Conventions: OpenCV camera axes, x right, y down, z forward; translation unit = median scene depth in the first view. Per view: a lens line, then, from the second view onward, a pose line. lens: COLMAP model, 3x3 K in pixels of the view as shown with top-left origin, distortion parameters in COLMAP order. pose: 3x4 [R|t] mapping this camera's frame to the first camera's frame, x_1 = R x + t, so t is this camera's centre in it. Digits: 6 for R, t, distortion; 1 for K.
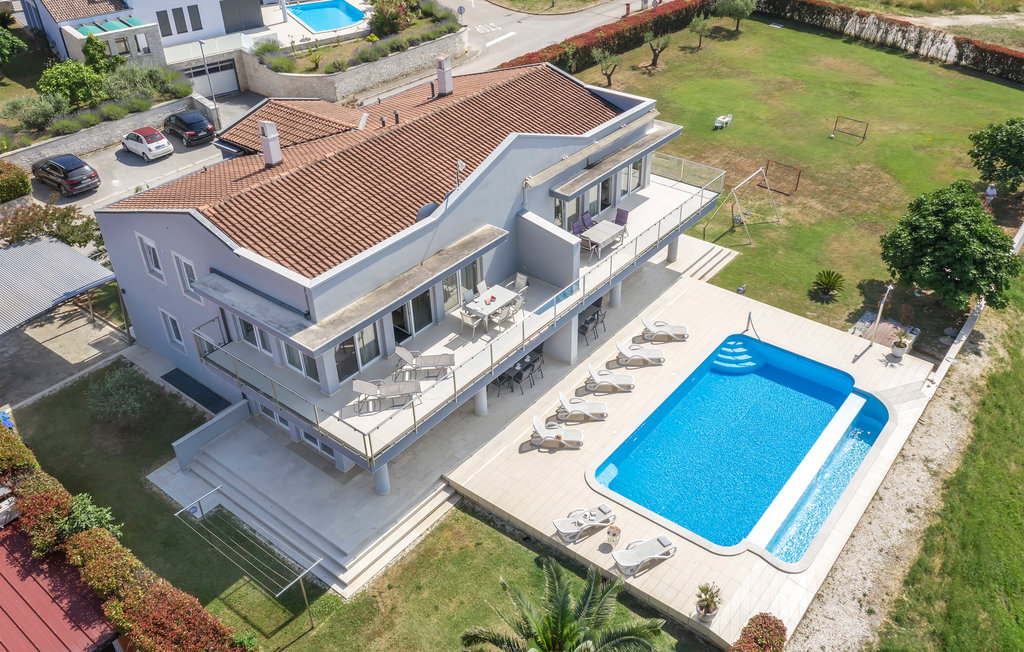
lens RADIAL K [[824.2, 0, 522.7], [0, 824.2, 325.0], [0, 0, 1]] dist [-0.018467, -0.006808]
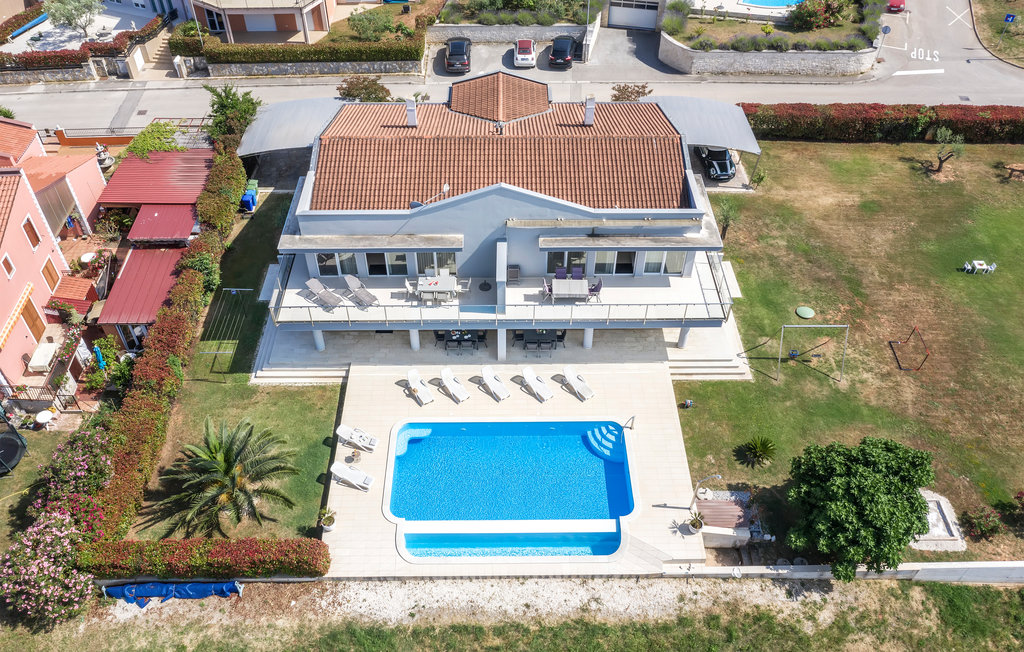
lens RADIAL K [[824.2, 0, 522.7], [0, 824.2, 325.0], [0, 0, 1]] dist [-0.018467, -0.006808]
pose [[0.627154, 0.552214, -0.549307, 0.790149], [-0.452208, 0.832353, 0.320463, -0.445997], [0.634181, 0.047421, 0.771729, 0.022882]]
